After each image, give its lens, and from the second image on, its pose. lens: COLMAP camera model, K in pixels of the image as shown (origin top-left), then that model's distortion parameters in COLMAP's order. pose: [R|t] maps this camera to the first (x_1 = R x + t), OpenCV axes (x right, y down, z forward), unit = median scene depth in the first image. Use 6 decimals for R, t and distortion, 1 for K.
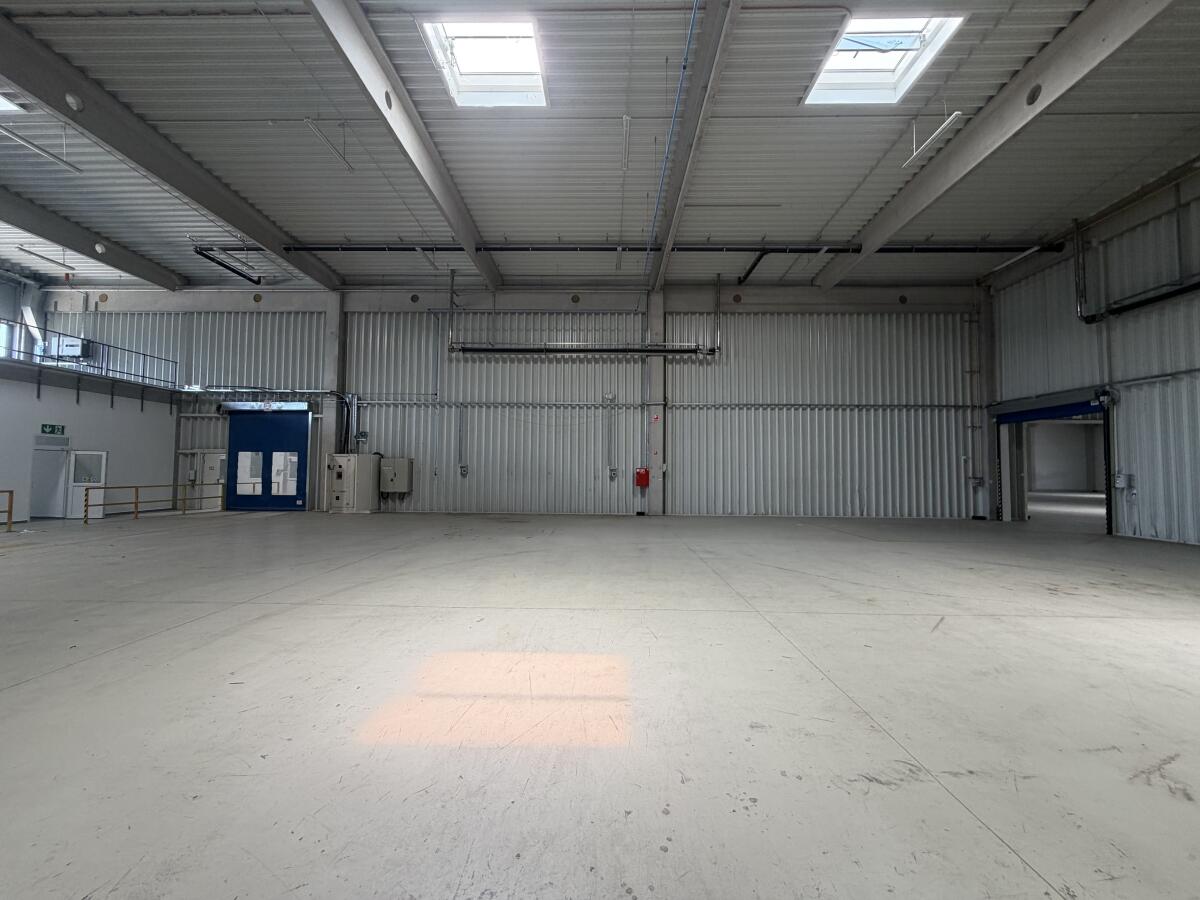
lens RADIAL K [[479.7, 0, 596.7], [0, 479.7, 450.1], [0, 0, 1]] dist [-0.000352, 0.000047]
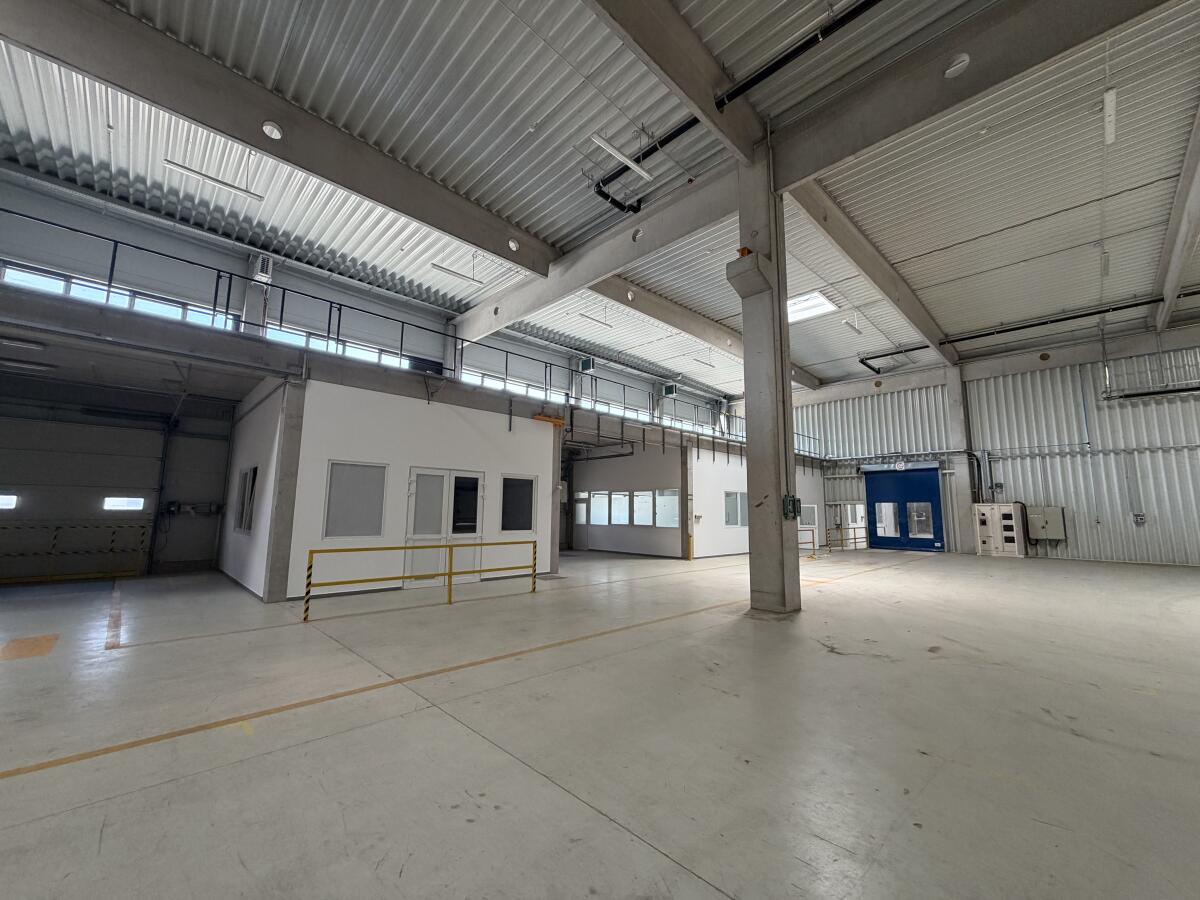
lens RADIAL K [[479.7, 0, 596.7], [0, 479.7, 450.1], [0, 0, 1]] dist [-0.000352, 0.000047]
pose [[0.713648, -0.091436, -0.694511, -0.374400], [0.025747, 0.994198, -0.104434, -0.022490], [0.700031, 0.056648, 0.711862, -0.464046]]
